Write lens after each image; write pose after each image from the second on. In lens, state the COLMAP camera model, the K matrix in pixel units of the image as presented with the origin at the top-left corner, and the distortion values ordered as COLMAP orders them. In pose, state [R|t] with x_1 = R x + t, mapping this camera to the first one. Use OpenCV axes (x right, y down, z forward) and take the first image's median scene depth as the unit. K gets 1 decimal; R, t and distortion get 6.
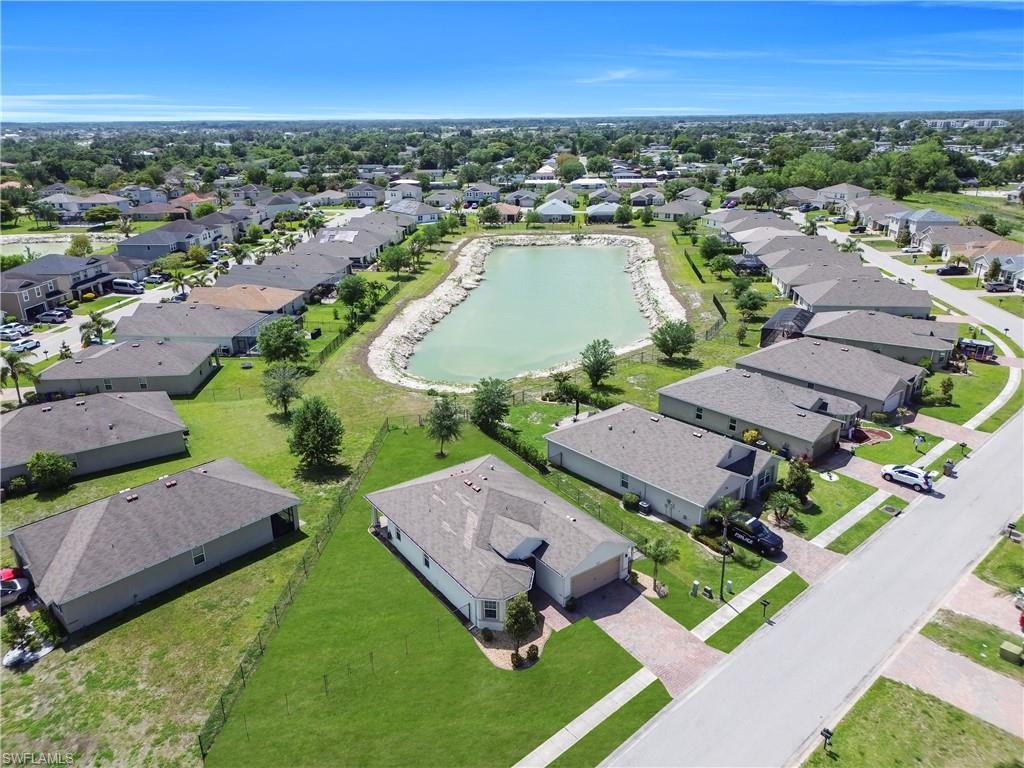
lens RADIAL K [[717.5, 0, 510.9], [0, 717.5, 387.1], [0, 0, 1]] dist [0.061551, -0.062408]
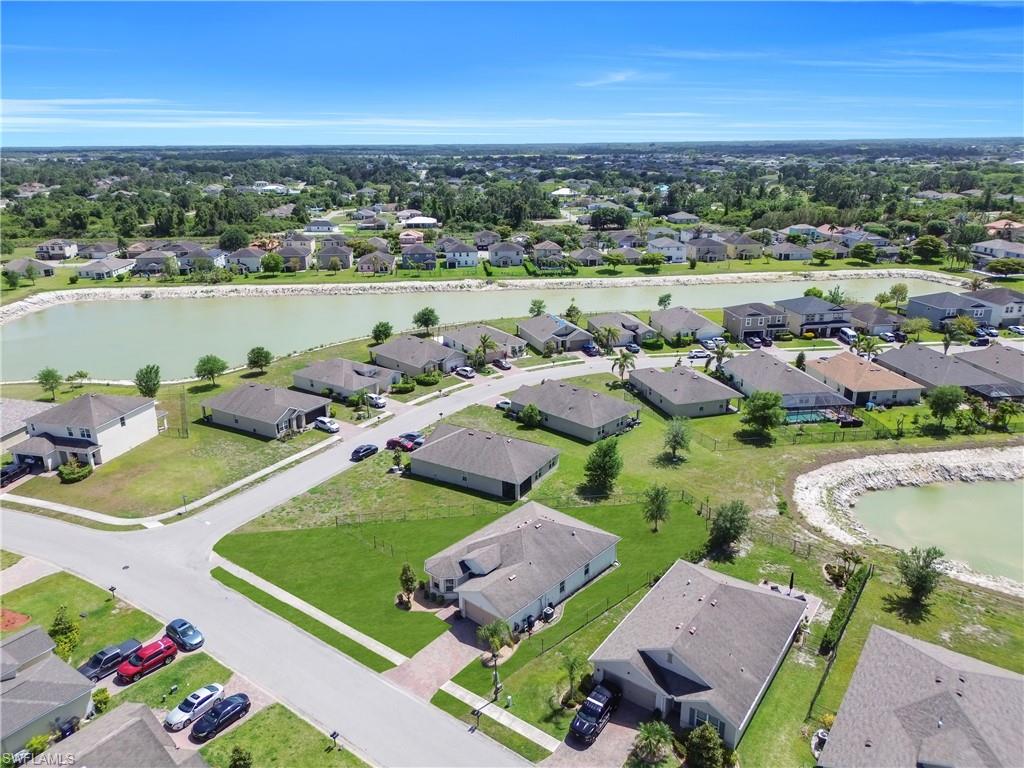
lens RADIAL K [[717.5, 0, 510.9], [0, 717.5, 387.1], [0, 0, 1]] dist [0.061551, -0.062408]
pose [[0.211023, 0.324595, -0.922013, 1.123651], [-0.336636, 0.909685, 0.243208, -0.425181], [0.917685, 0.259060, 0.301235, 0.502478]]
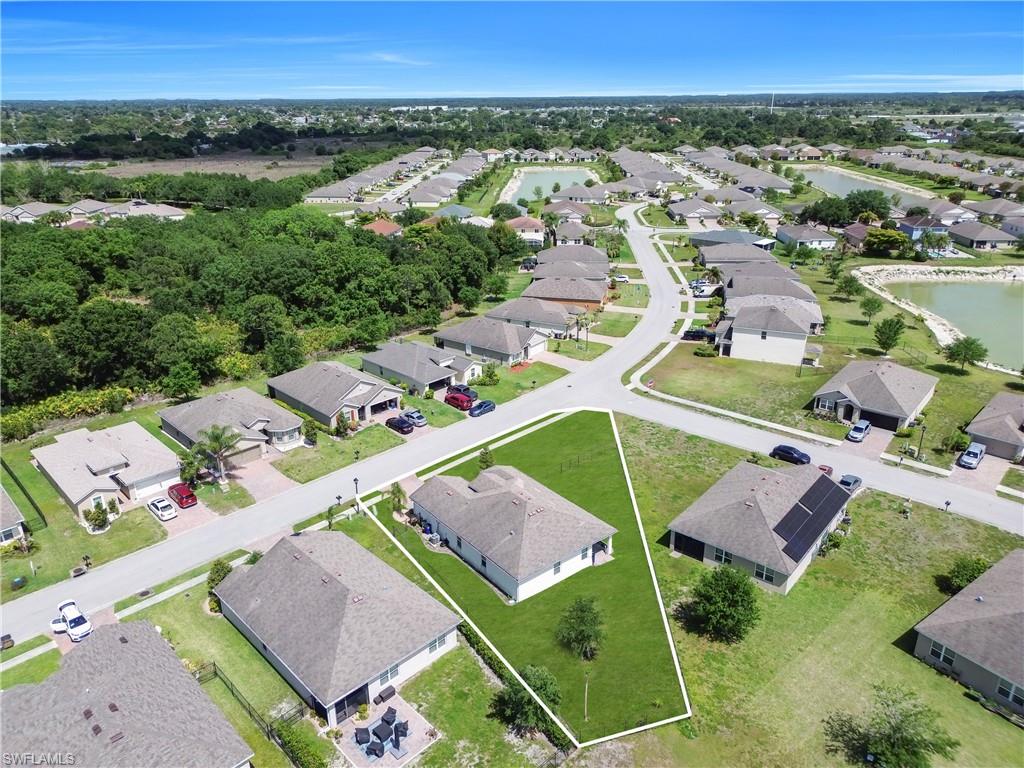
lens RADIAL K [[717.5, 0, 510.9], [0, 717.5, 387.1], [0, 0, 1]] dist [0.061551, -0.062408]
pose [[-0.998477, 0.039014, -0.039009, 0.010787], [0.002347, 0.736462, 0.676474, -0.894719], [0.055120, 0.675353, -0.735432, 1.839265]]
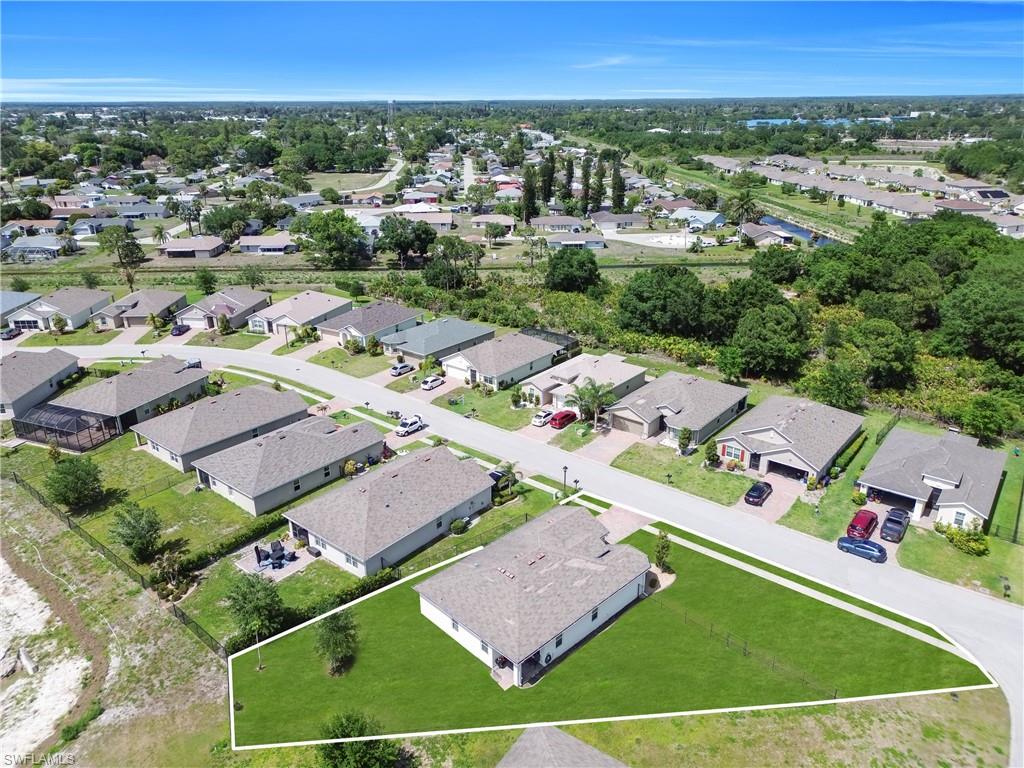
lens RADIAL K [[734.0, 0, 512.6], [0, 734.0, 350.7], [0, 0, 1]] dist [0.004920, 0.001873]
pose [[-0.151157, -0.309108, 0.938938, -1.011910], [0.353943, 0.869952, 0.343378, -0.543066], [-0.922971, 0.384234, -0.022093, 0.944068]]
